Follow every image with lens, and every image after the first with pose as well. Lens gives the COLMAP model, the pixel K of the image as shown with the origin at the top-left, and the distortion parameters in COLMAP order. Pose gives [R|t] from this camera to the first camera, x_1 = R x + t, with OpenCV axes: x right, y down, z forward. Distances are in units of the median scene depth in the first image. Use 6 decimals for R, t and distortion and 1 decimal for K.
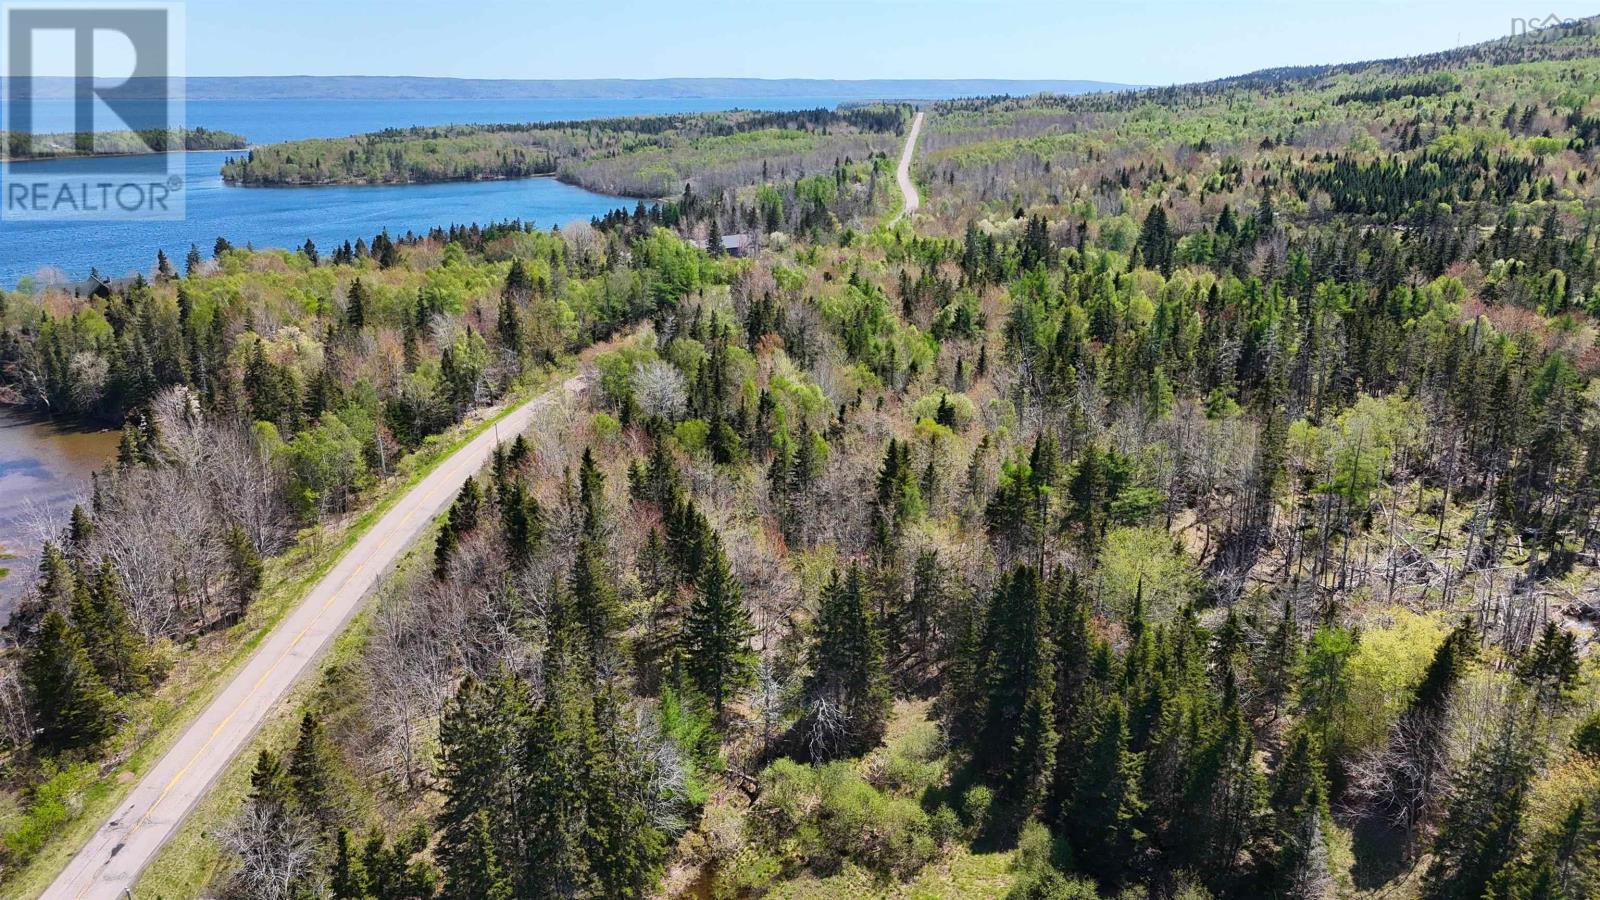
lens RADIAL K [[1163.6, 0, 801.2], [0, 1163.6, 448.5], [0, 0, 1]] dist [0.082830, -0.083728]
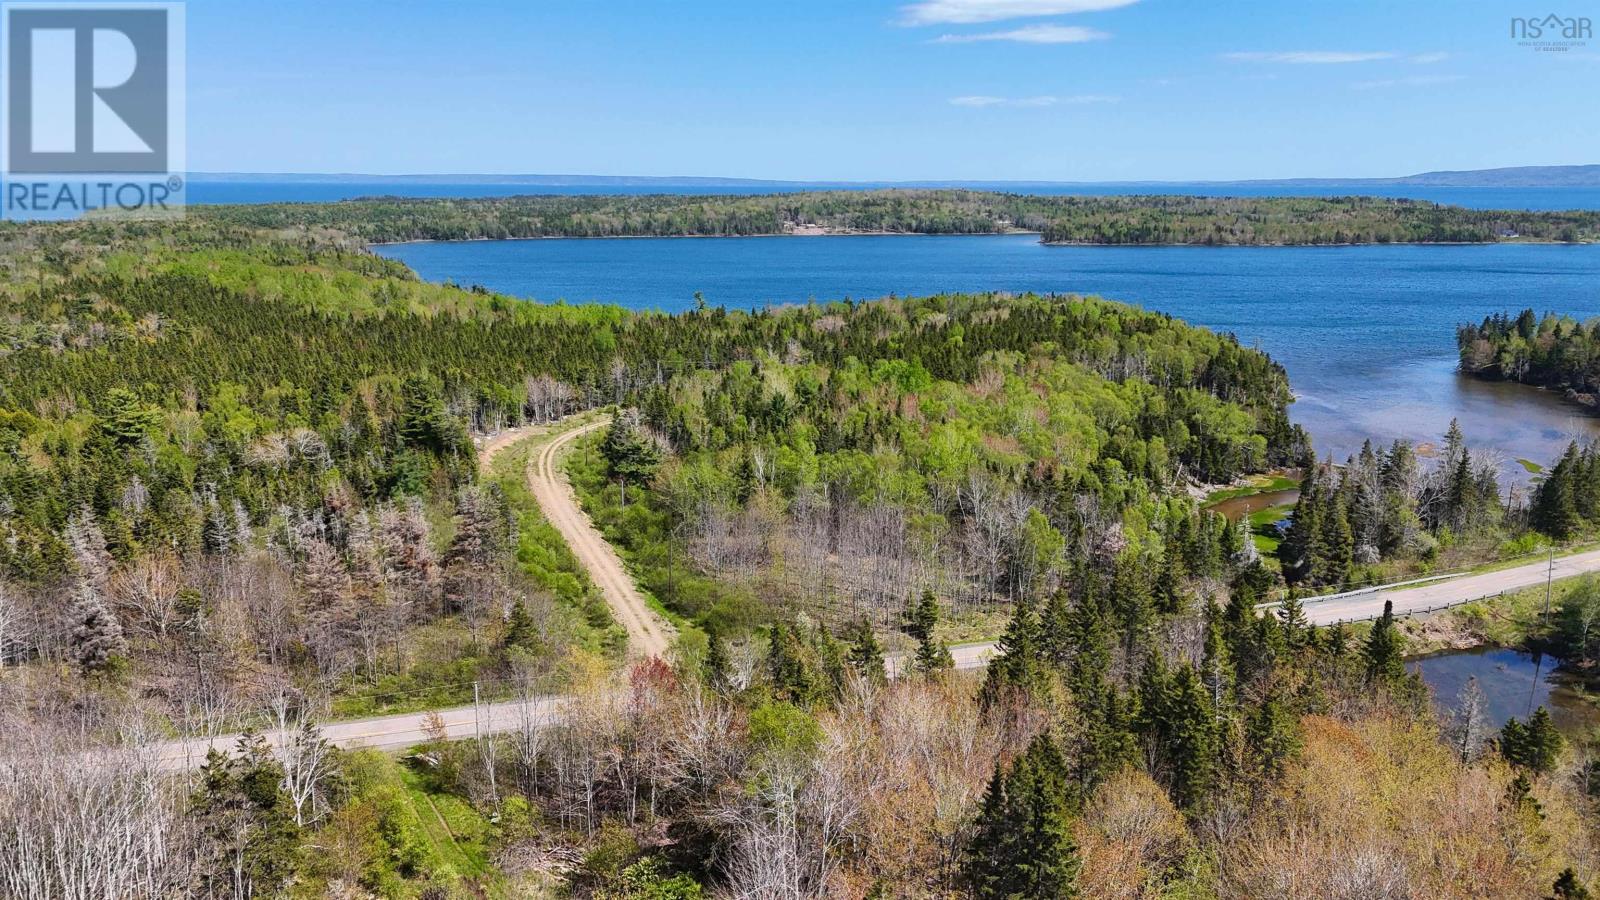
lens RADIAL K [[1163.2, 0, 811.5], [0, 1163.2, 450.5], [0, 0, 1]] dist [0.070982, -0.065903]
pose [[0.363245, 0.215936, -0.906325, 0.576360], [-0.275609, 0.954139, 0.116867, 0.220829], [0.889996, 0.207340, 0.406100, -0.745350]]
